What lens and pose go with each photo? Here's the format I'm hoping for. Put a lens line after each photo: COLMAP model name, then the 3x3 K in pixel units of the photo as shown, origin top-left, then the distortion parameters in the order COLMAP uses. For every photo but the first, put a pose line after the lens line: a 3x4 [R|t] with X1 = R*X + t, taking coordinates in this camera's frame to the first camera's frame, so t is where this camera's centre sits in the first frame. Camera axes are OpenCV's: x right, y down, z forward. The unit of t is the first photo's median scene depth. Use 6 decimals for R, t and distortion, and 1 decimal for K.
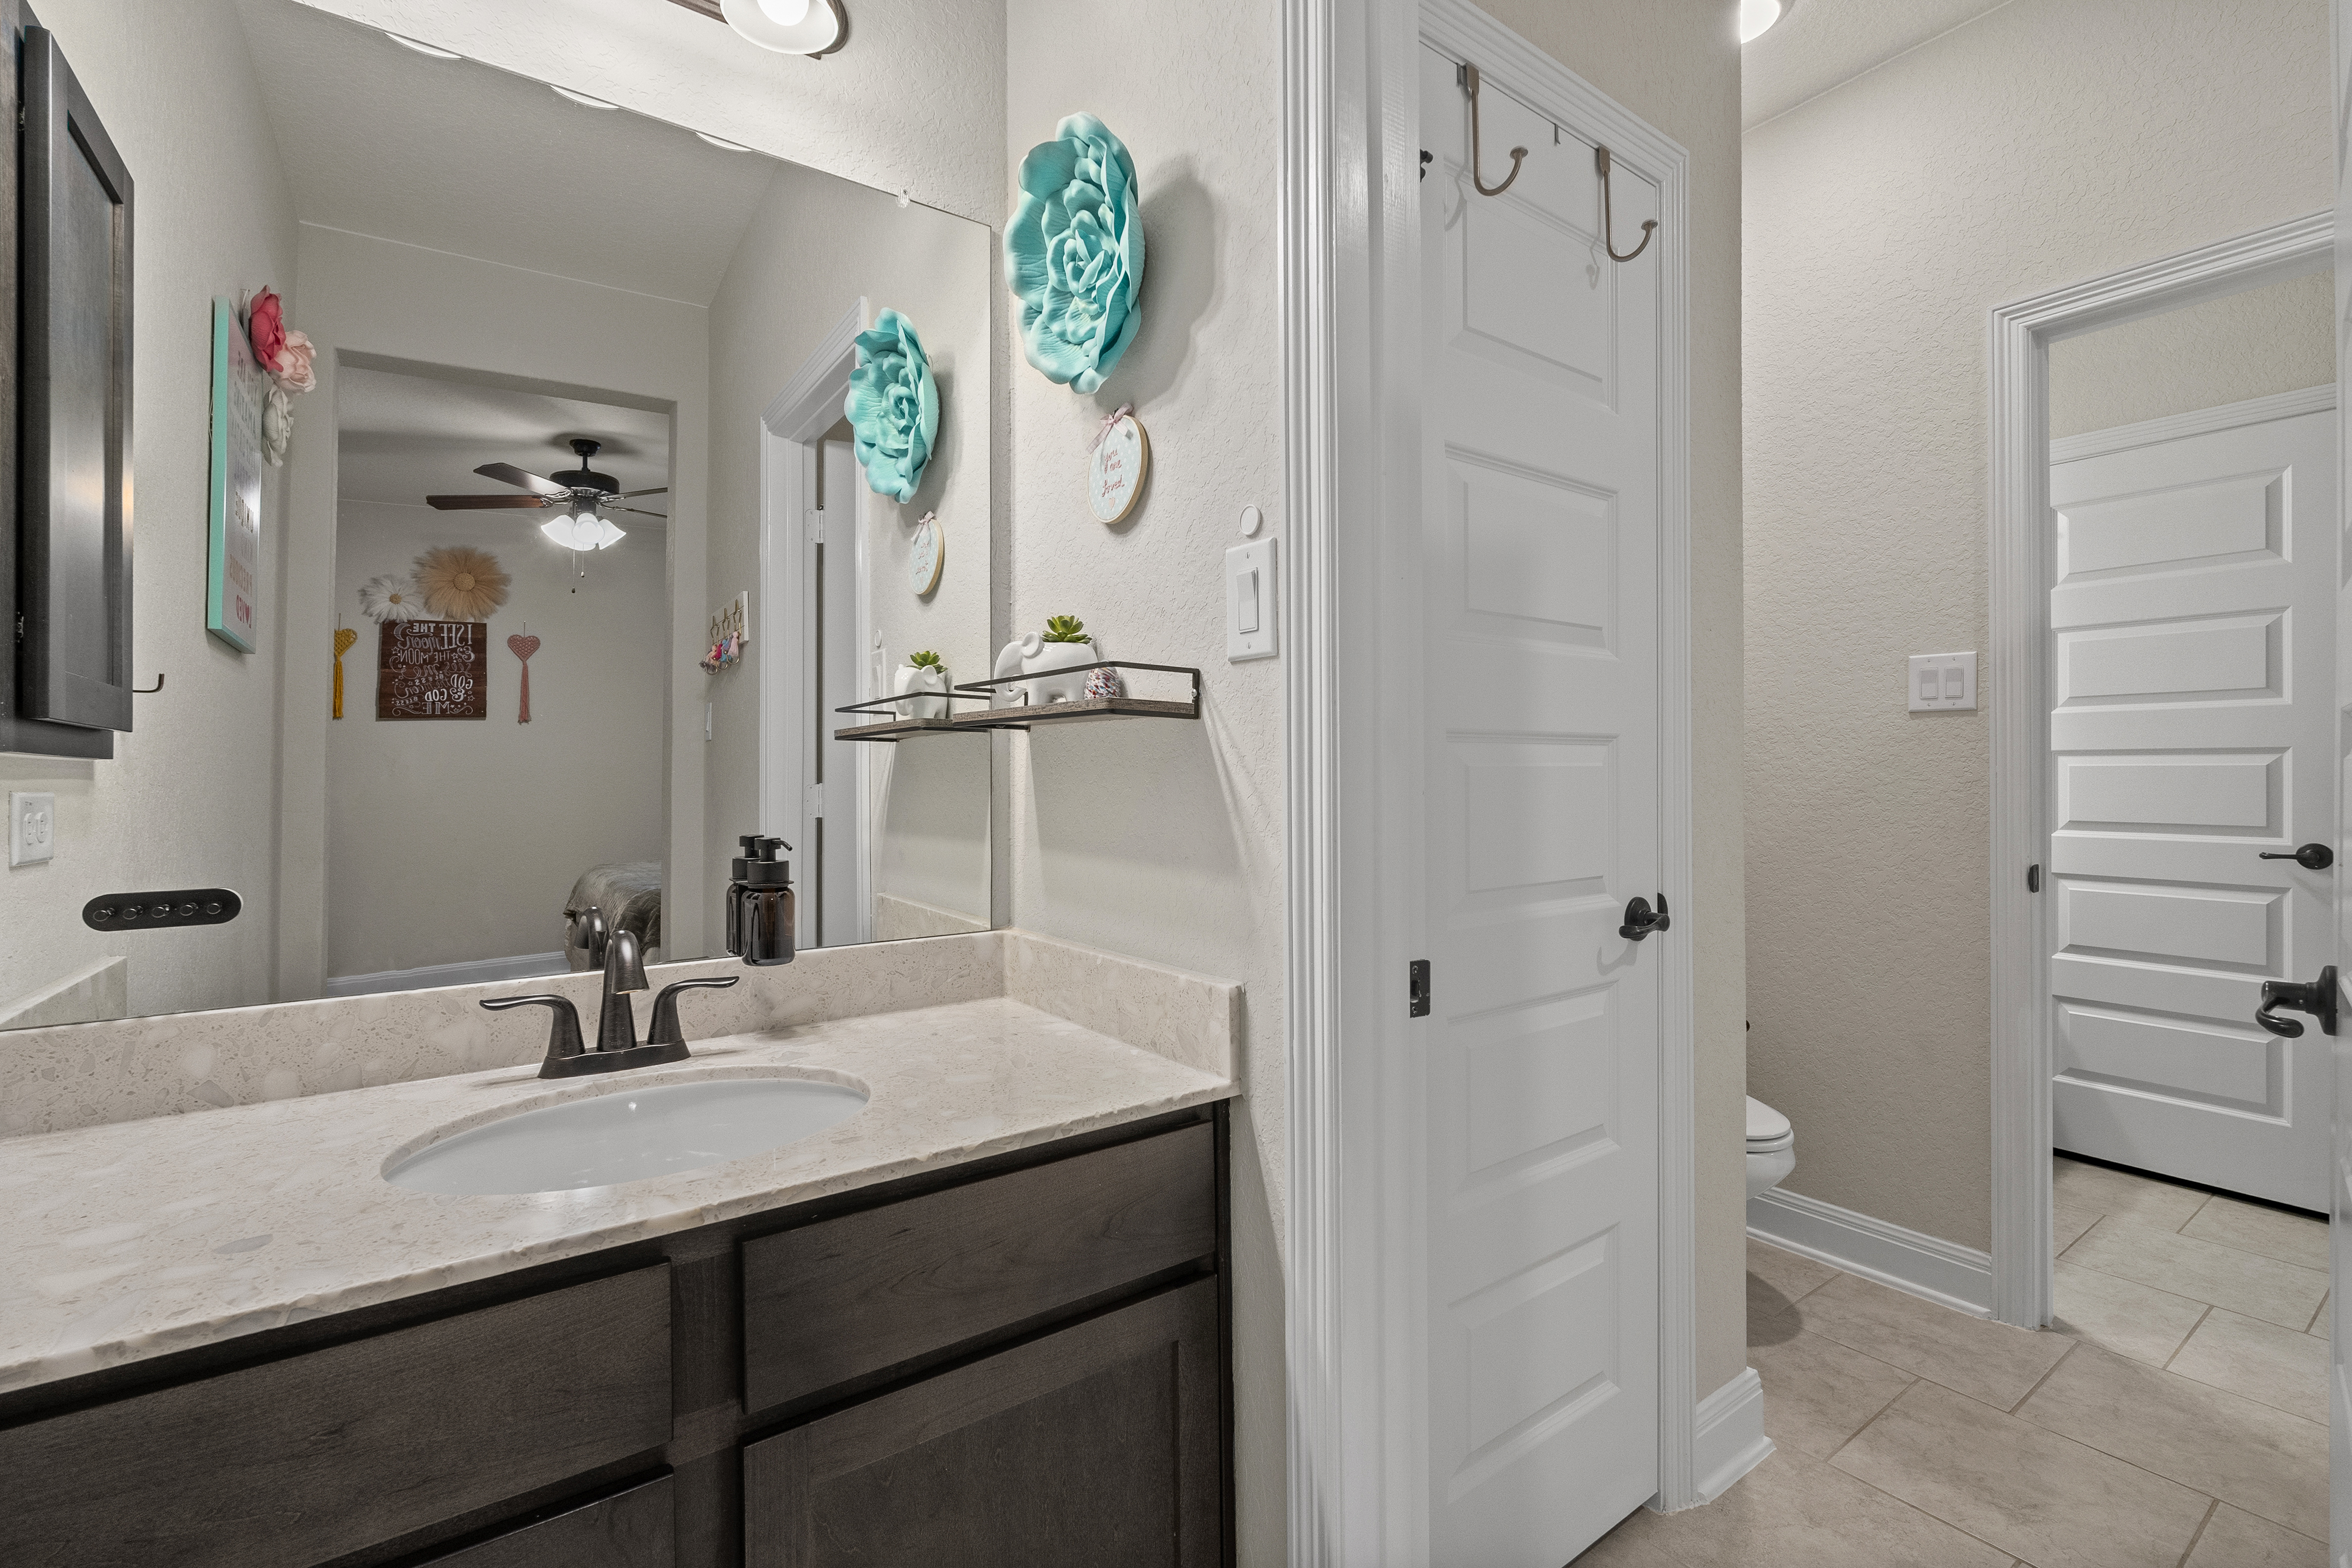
lens RADIAL K [[1010.1, 0, 1176.0], [0, 1010.1, 784.0], [0, 0, 1]] dist [-0.002536, -0.000640]
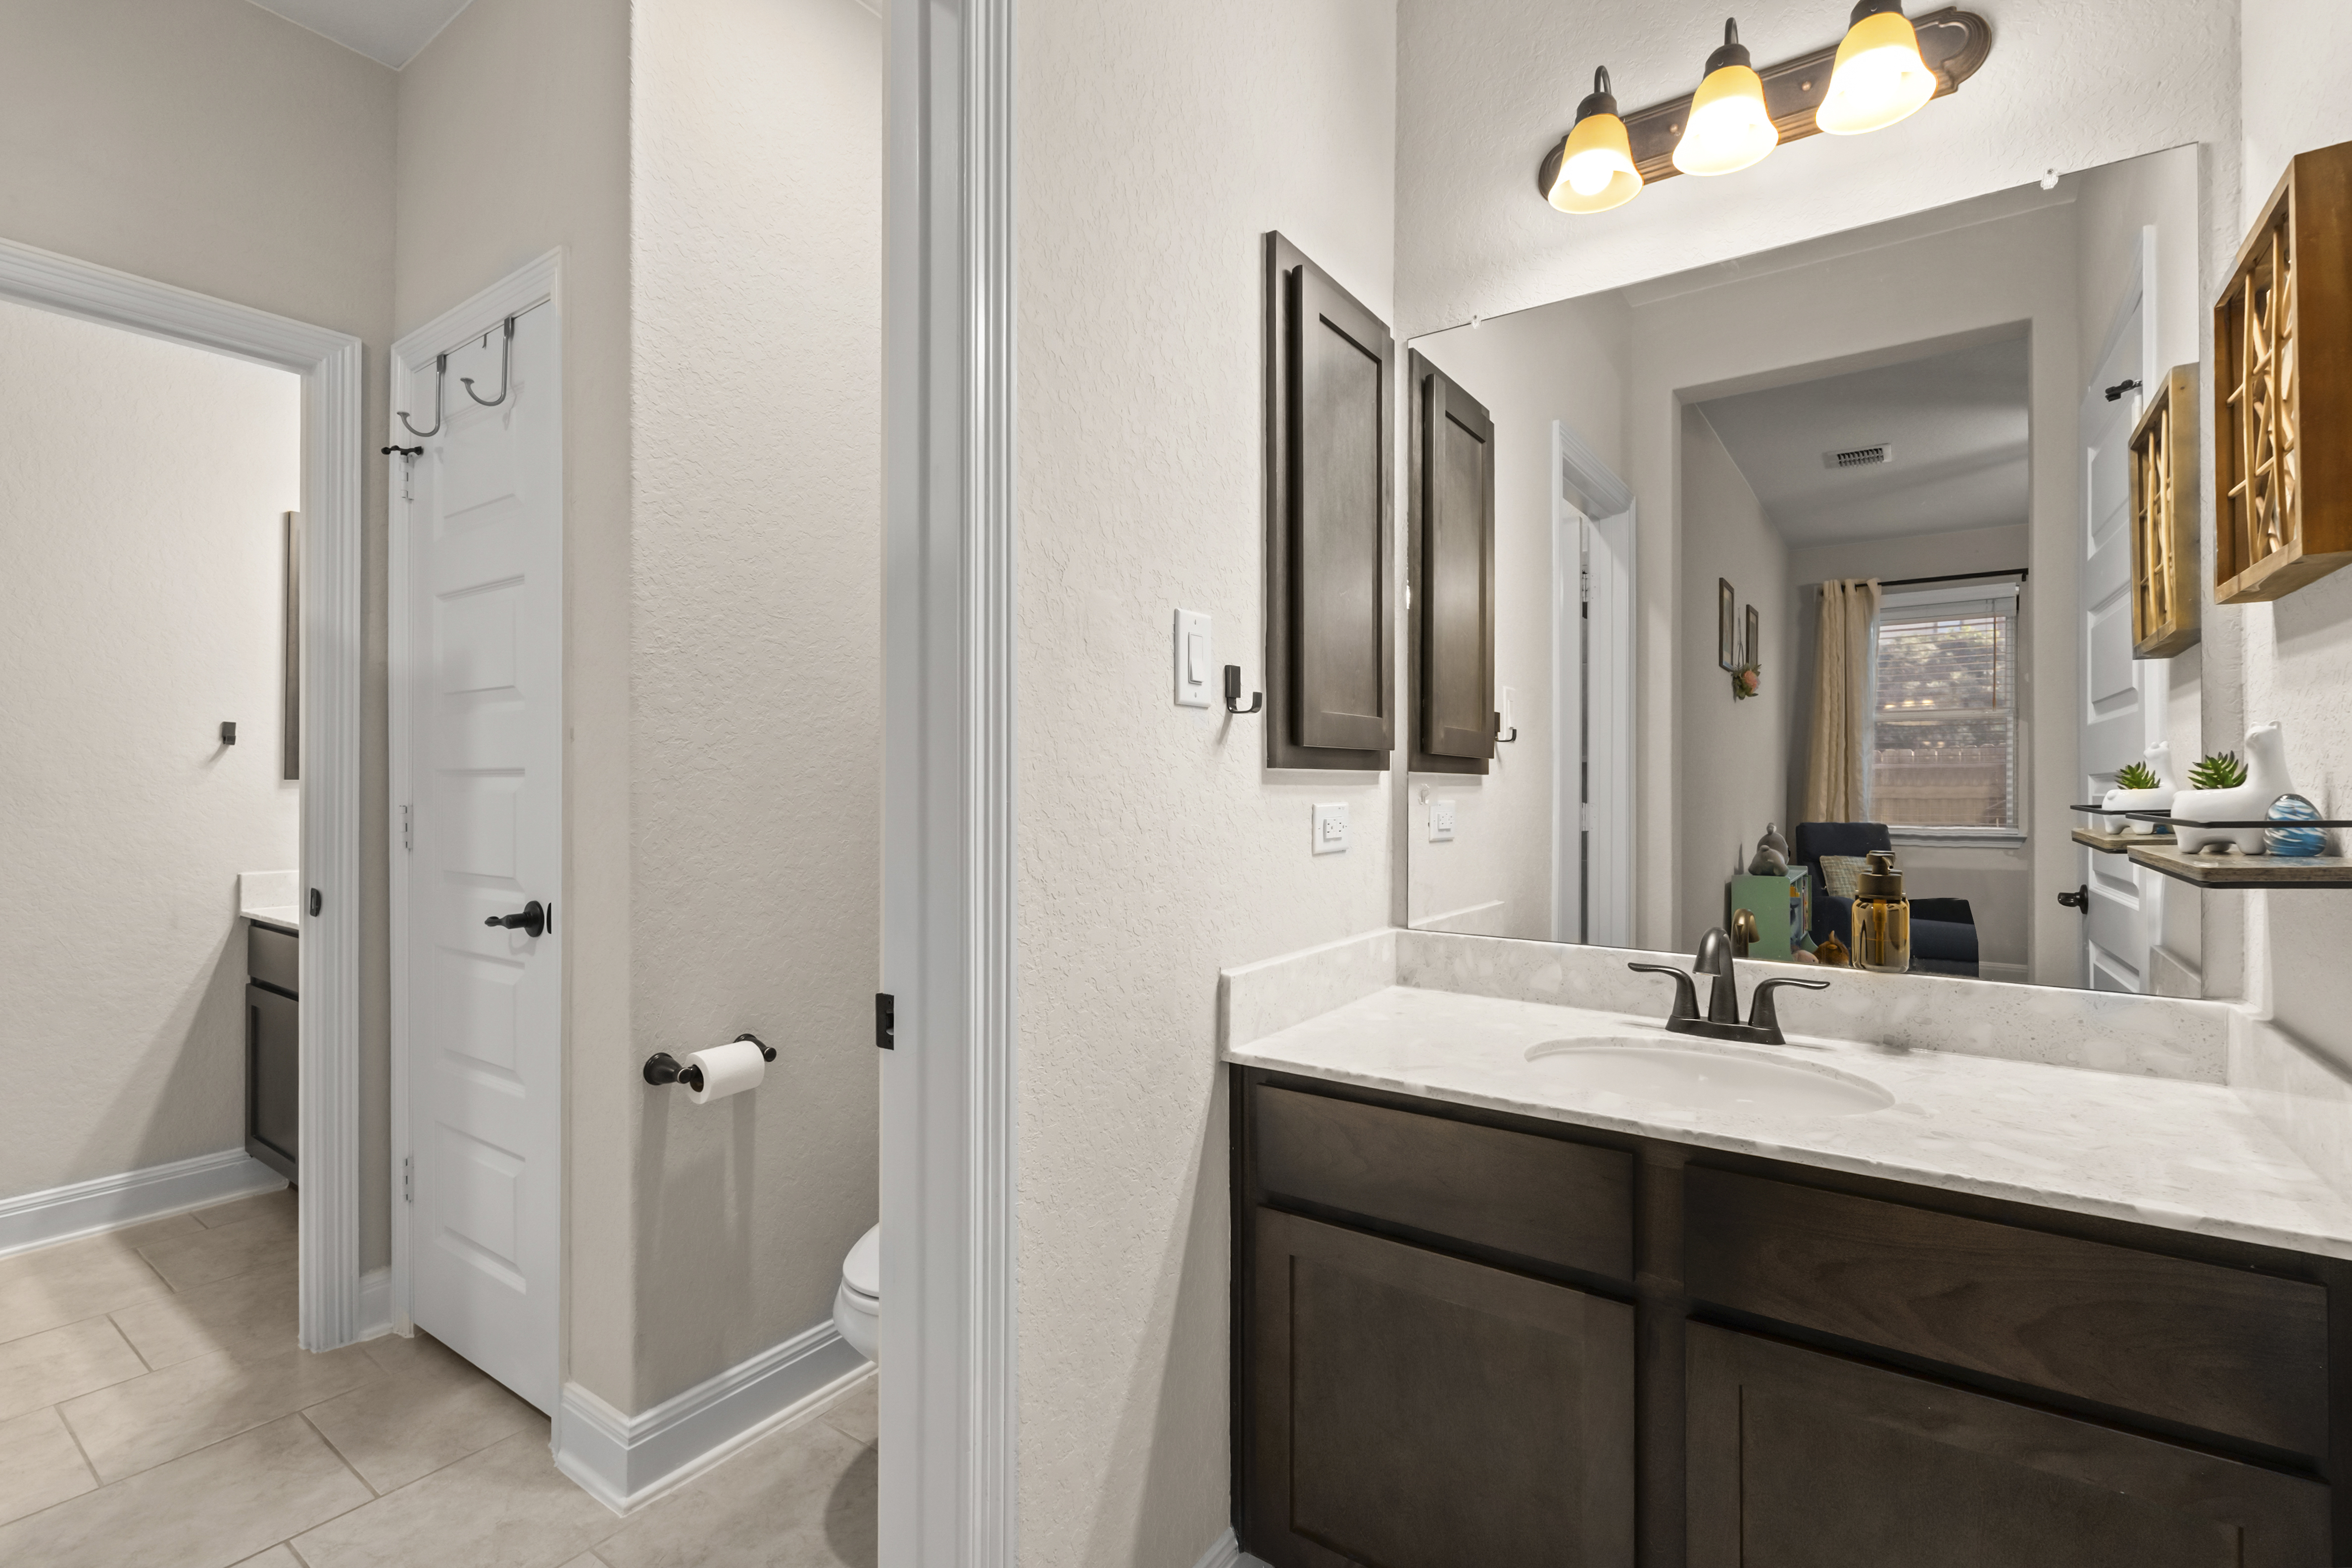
lens RADIAL K [[1010.1, 0, 1176.0], [0, 1010.1, 784.0], [0, 0, 1]] dist [-0.002536, -0.000640]
pose [[0.361844, 0.010302, -0.932182, 0.344541], [-0.000325, 0.999940, 0.010925, -0.039832], [0.932239, -0.003650, 0.361826, -0.063312]]
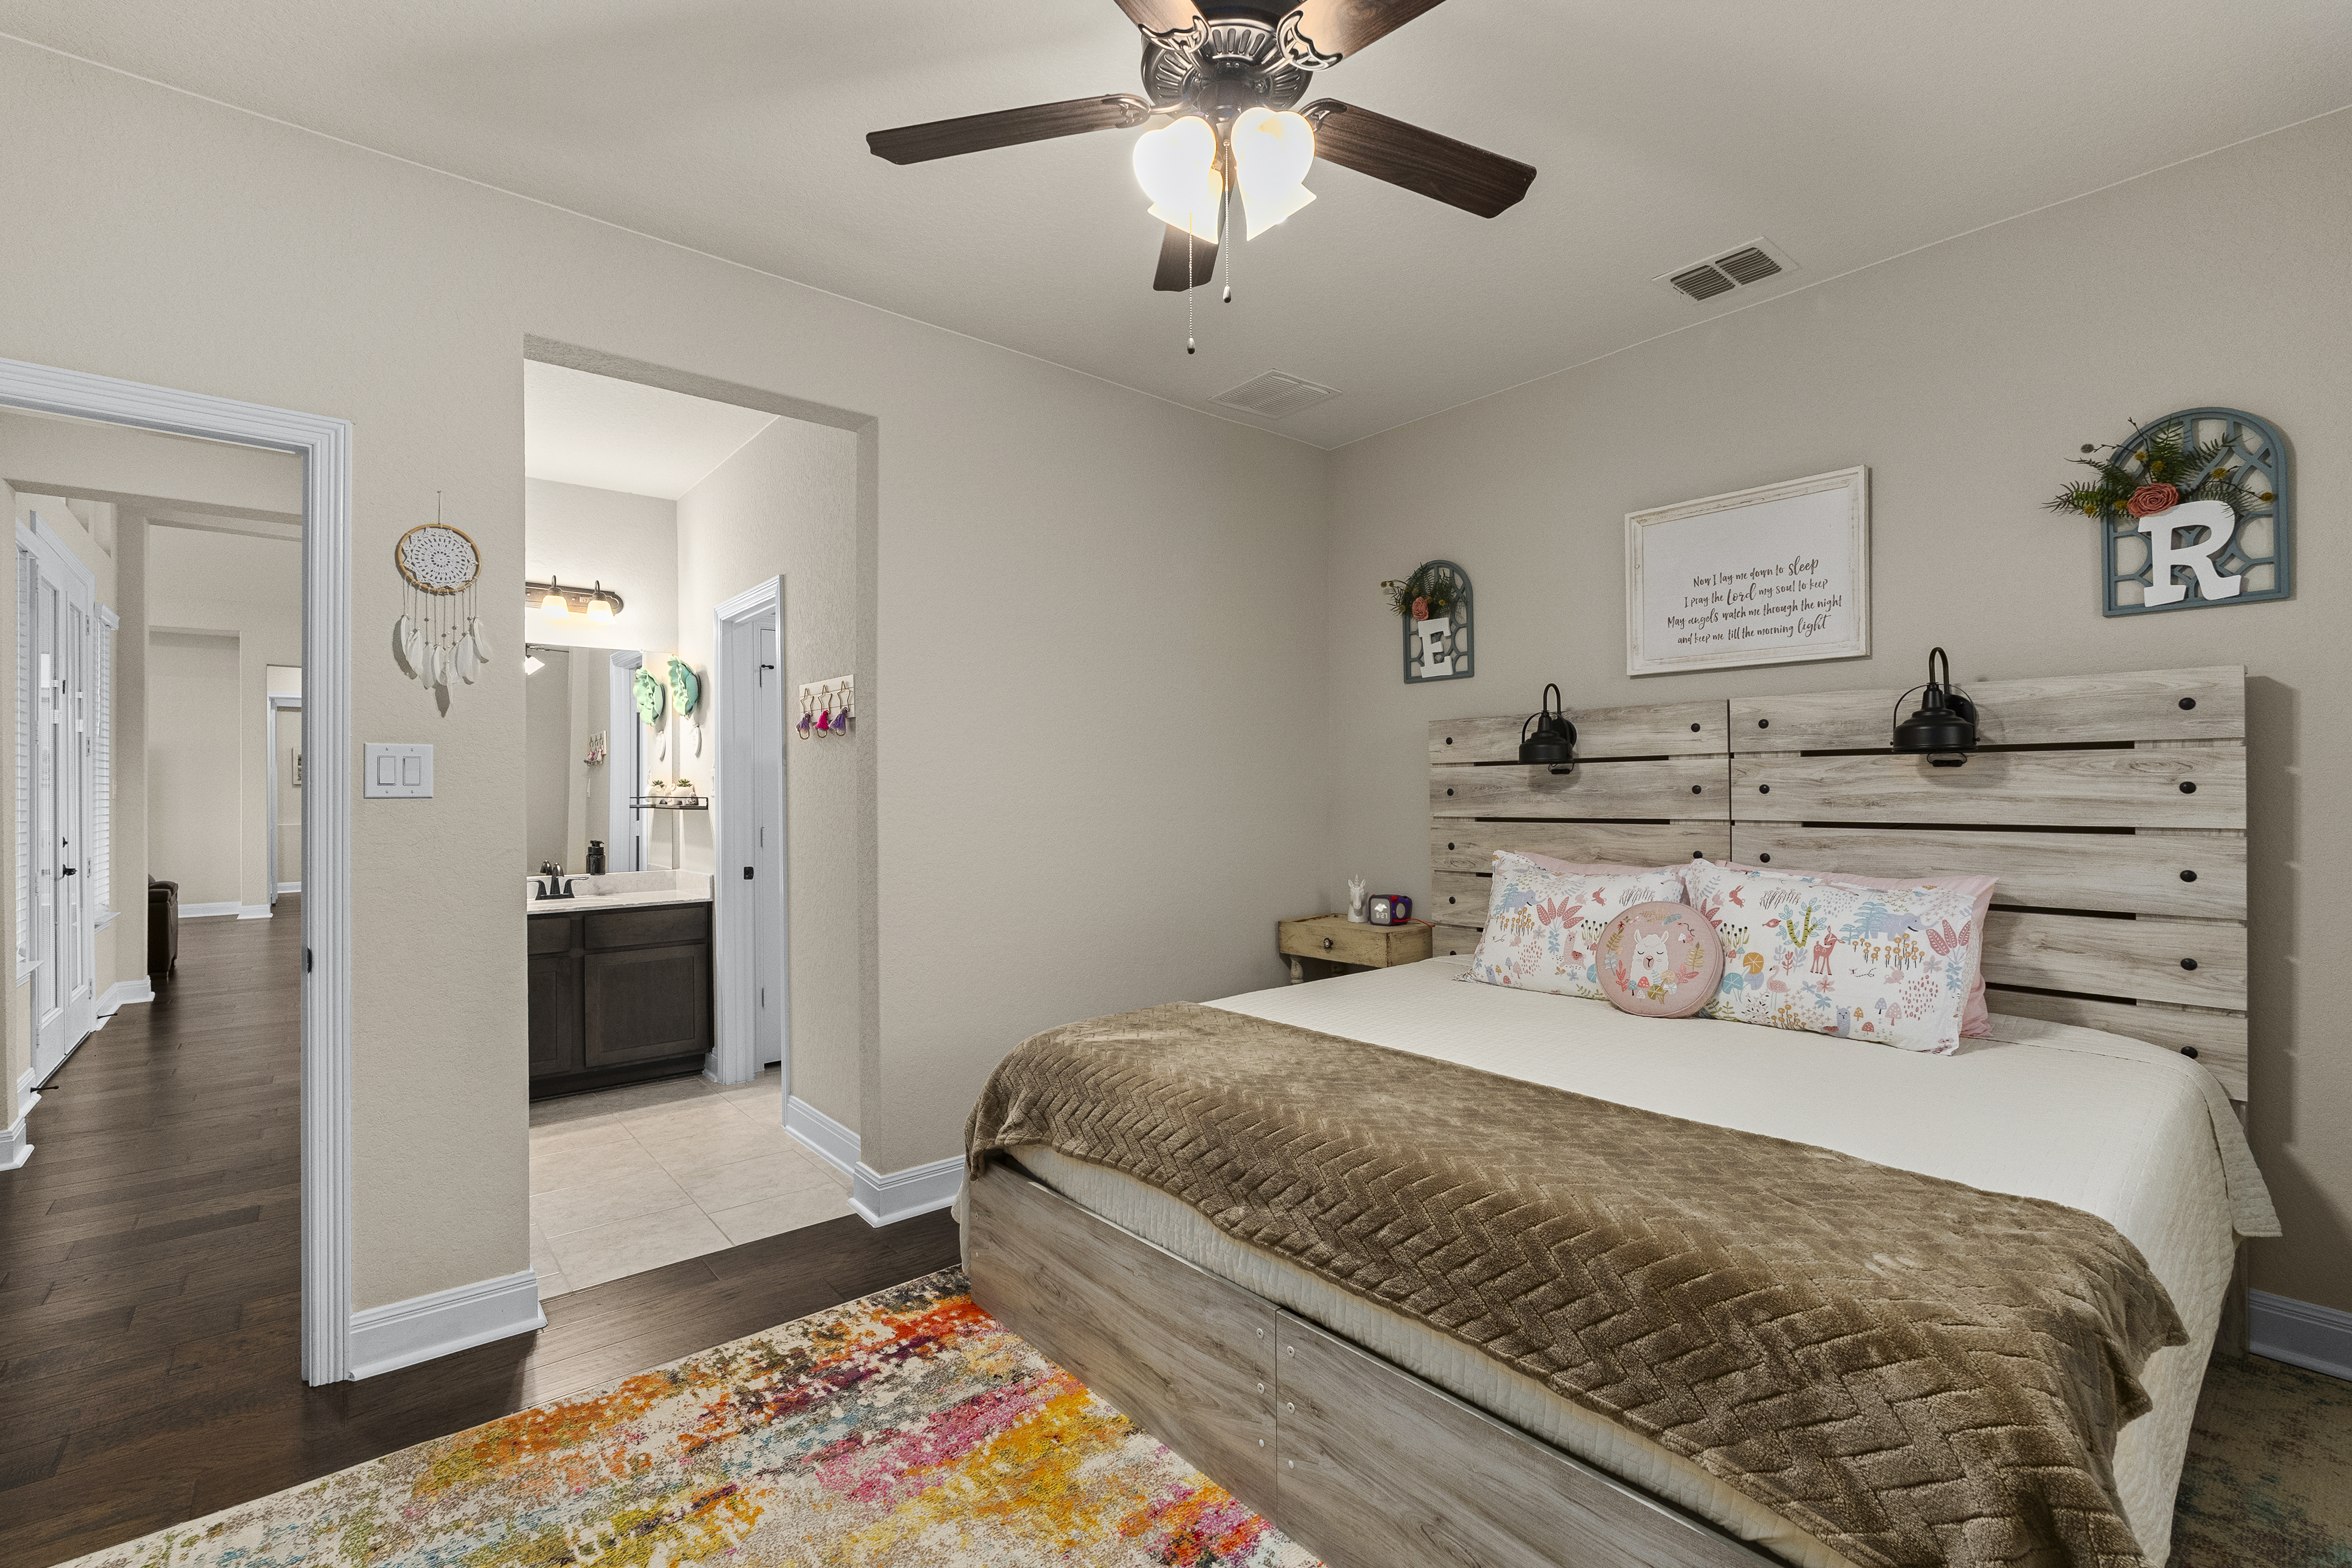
lens RADIAL K [[1010.1, 0, 1176.0], [0, 1010.1, 784.0], [0, 0, 1]] dist [-0.002536, -0.000640]
pose [[0.996937, -0.009194, 0.077668, 1.545587], [0.009831, 0.999921, -0.007816, -0.111299], [-0.077590, 0.008556, 0.996949, -3.091837]]
